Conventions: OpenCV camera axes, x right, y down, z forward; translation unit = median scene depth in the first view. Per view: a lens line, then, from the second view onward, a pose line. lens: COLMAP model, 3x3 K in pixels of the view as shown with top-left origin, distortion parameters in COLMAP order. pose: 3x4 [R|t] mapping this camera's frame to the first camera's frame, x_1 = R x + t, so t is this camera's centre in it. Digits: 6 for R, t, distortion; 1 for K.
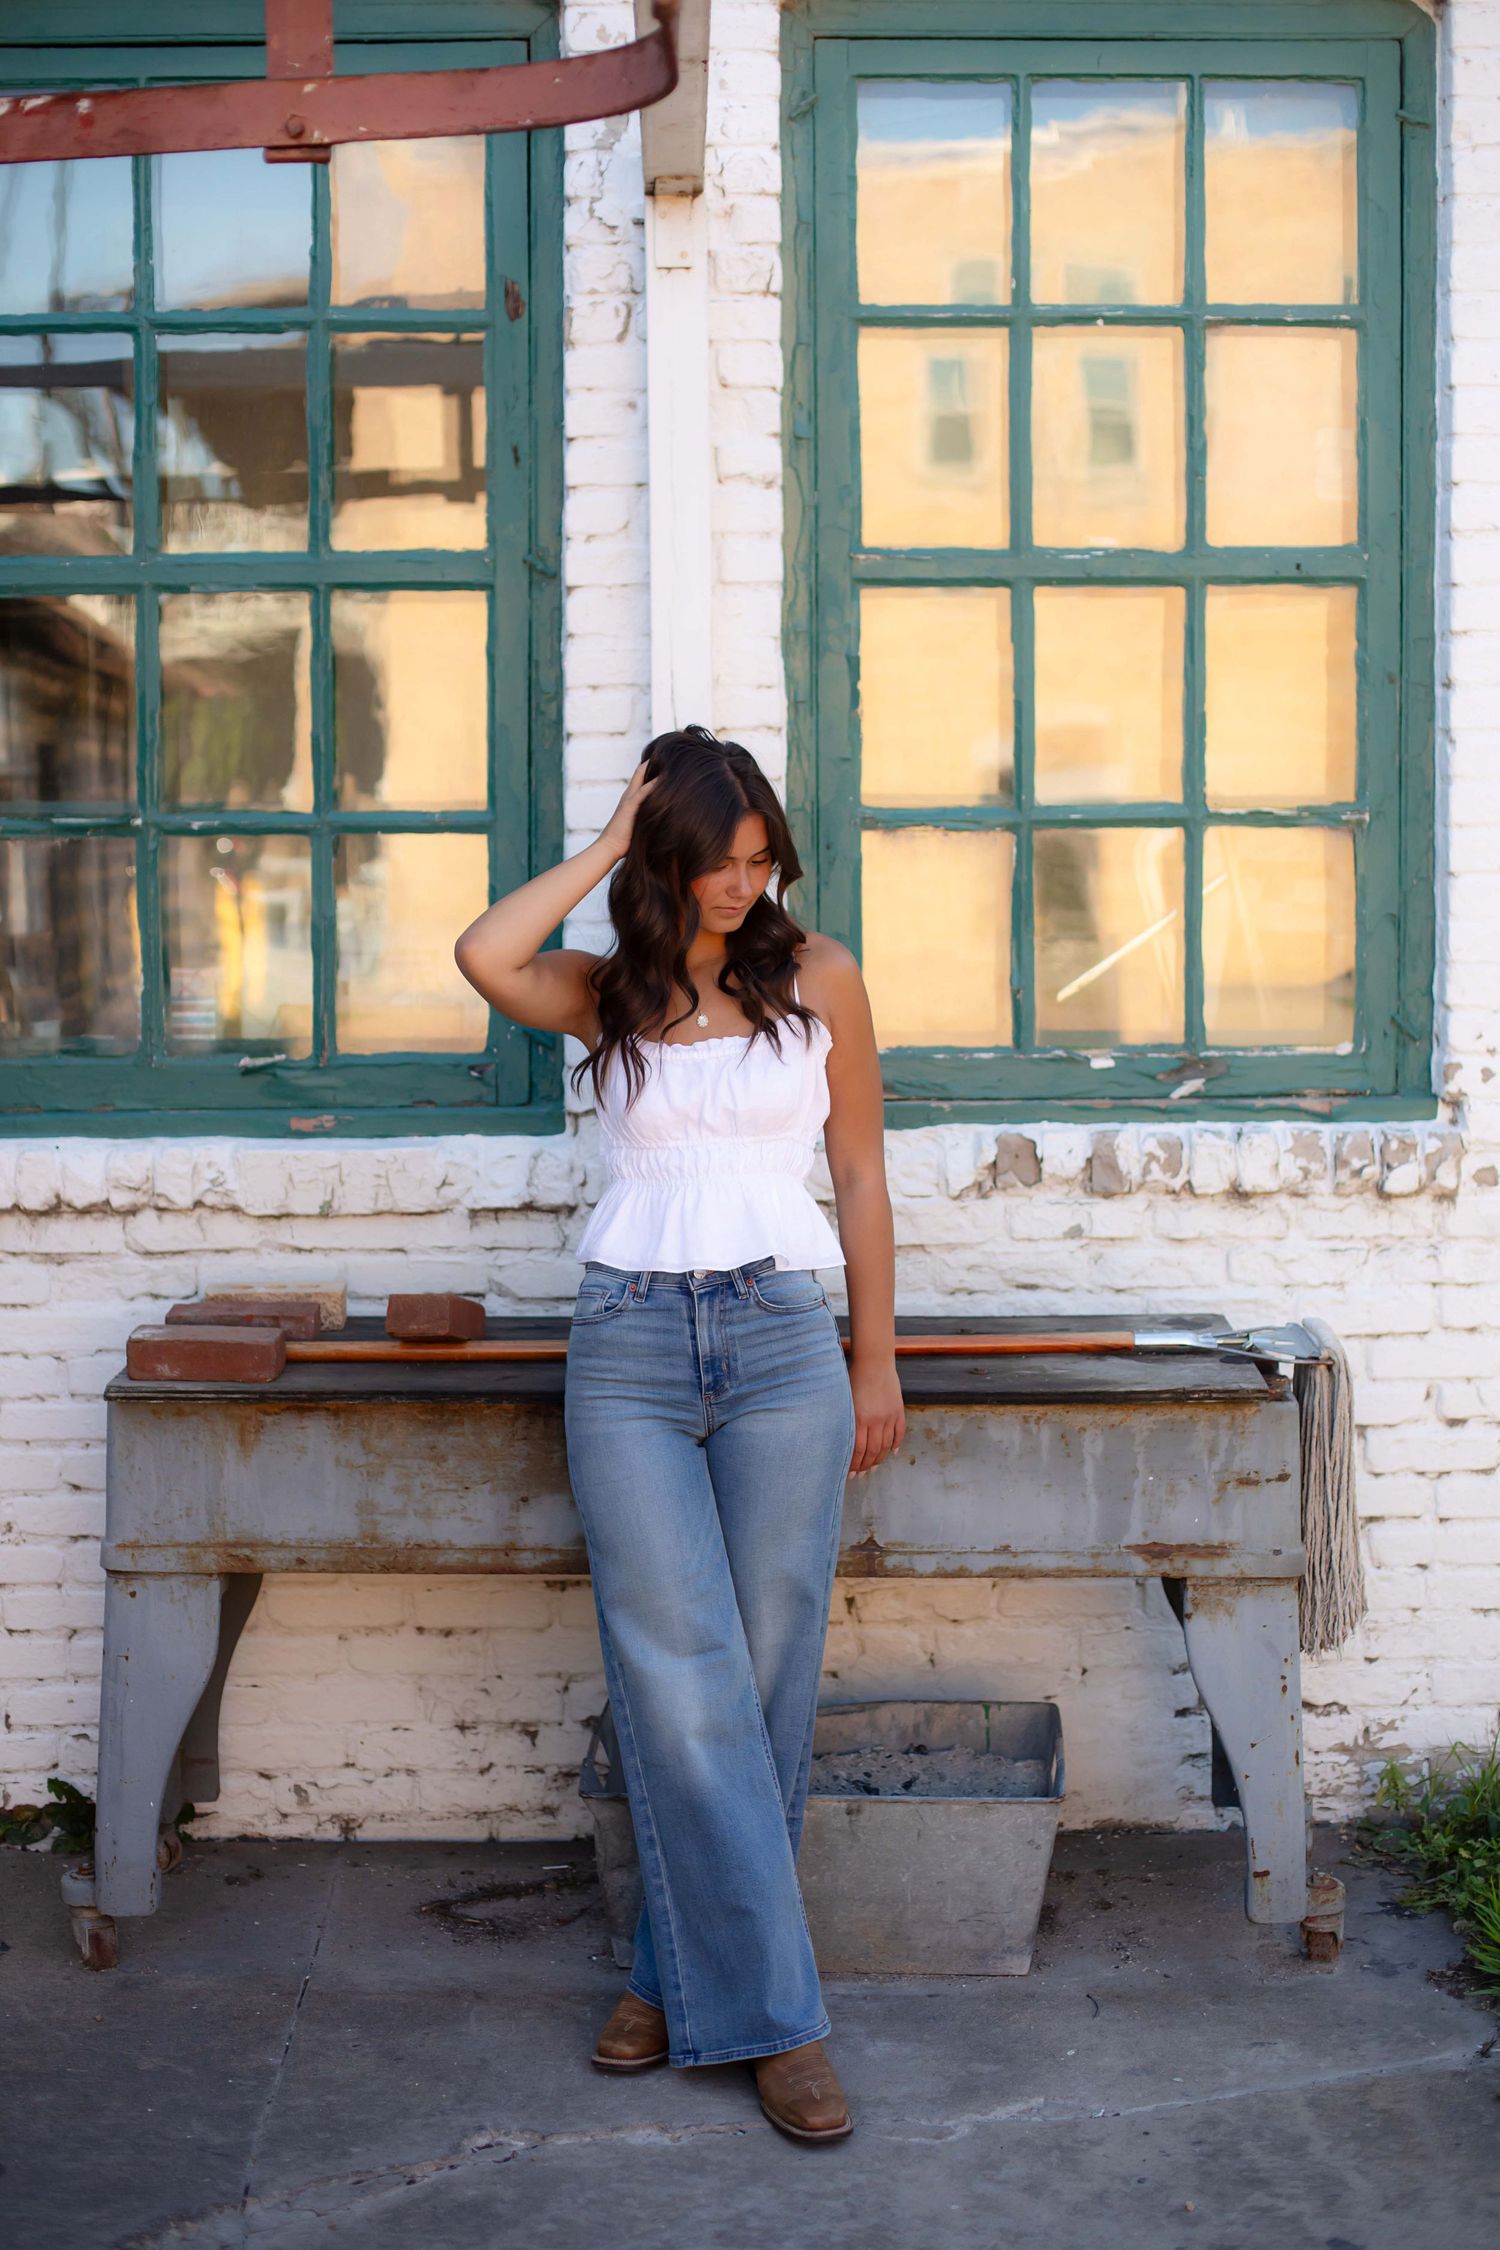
lens RADIAL K [[3410.9, 0, 751.7], [0, 3410.9, 1129.5], [0, 0, 1]] dist [-0.133553, 0.000000]
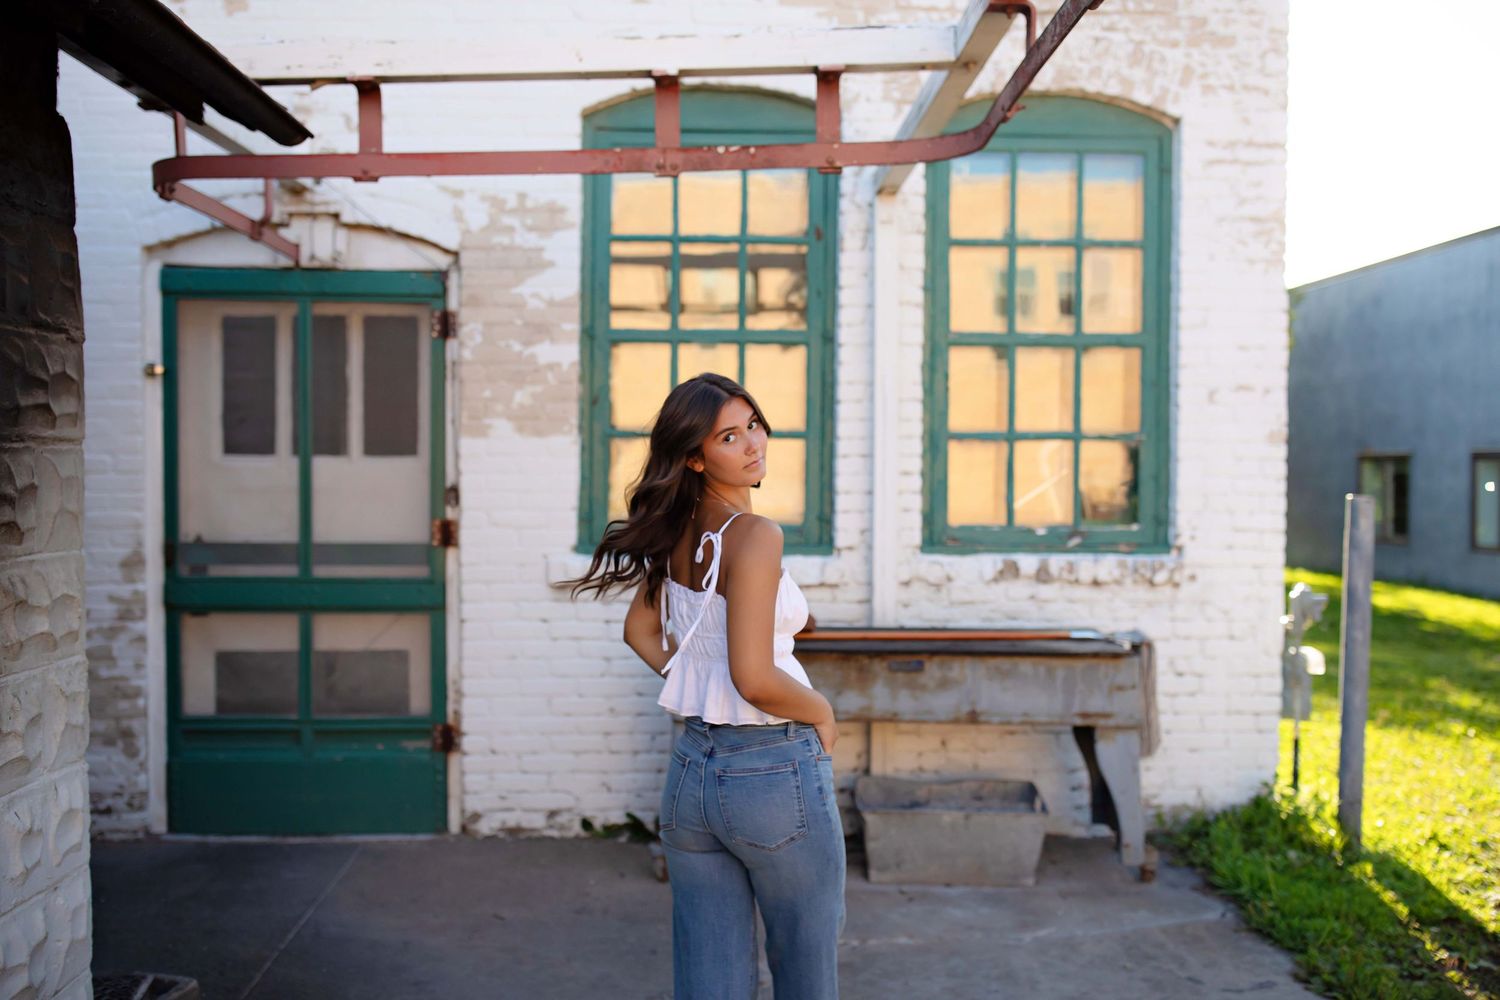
lens RADIAL K [[1469.4, 0, 747.1], [0, 1469.4, 490.3], [0, 0, 1]] dist [-0.011216, 0.000000]
pose [[0.999643, 0.013206, 0.023234, -0.150170], [-0.011299, 0.996701, -0.080376, 0.042297], [-0.024219, 0.080085, 0.996494, -0.106047]]
